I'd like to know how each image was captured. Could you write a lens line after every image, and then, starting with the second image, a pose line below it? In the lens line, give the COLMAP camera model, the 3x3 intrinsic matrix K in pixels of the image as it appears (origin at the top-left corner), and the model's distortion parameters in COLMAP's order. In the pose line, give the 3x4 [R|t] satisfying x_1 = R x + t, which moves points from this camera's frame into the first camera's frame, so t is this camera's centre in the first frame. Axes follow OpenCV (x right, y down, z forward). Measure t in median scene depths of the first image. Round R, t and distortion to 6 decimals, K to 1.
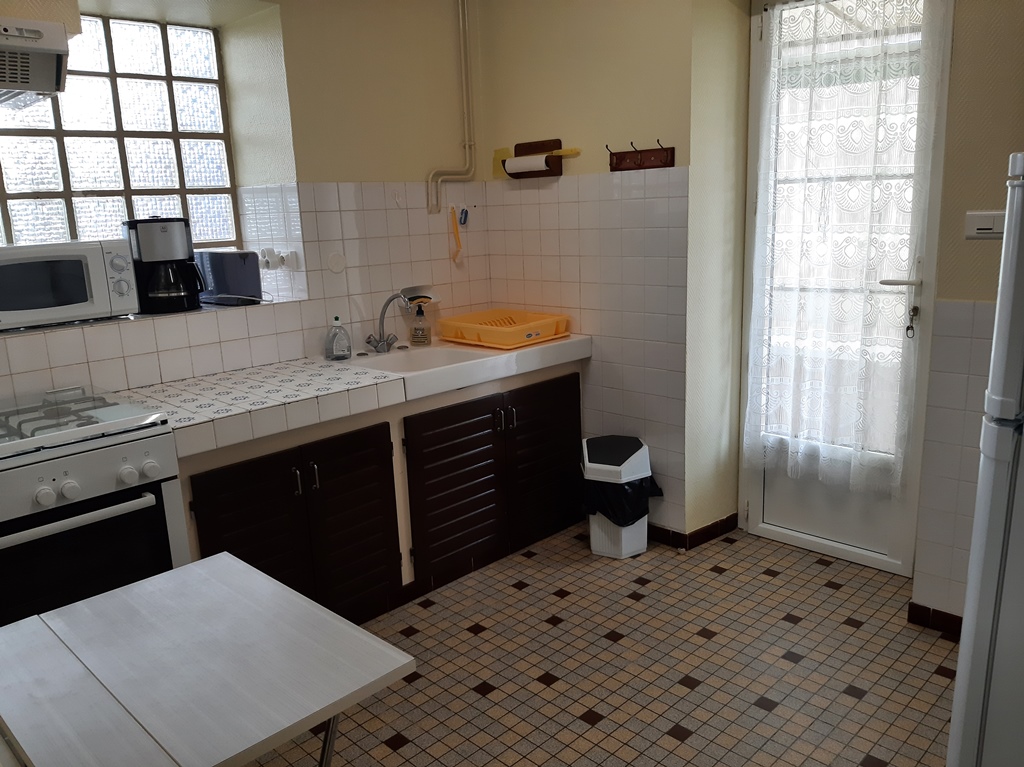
lens RADIAL K [[786.4, 0, 506.6], [0, 786.4, 385.4], [0, 0, 1]] dist [0.047405, -0.133414]
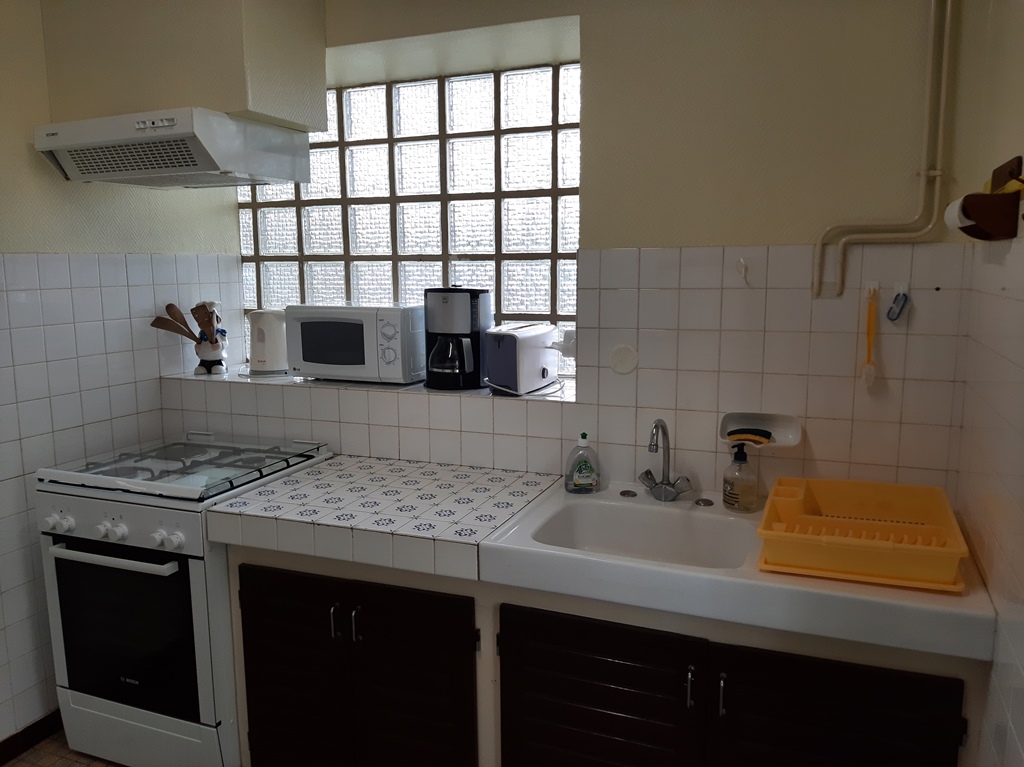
lens RADIAL K [[786.4, 0, 506.6], [0, 786.4, 385.4], [0, 0, 1]] dist [0.047405, -0.133414]
pose [[0.385410, 0.172967, -0.906389, 0.421160], [-0.206451, 0.973537, 0.097995, -0.194388], [0.899354, 0.149357, 0.410920, 0.662575]]
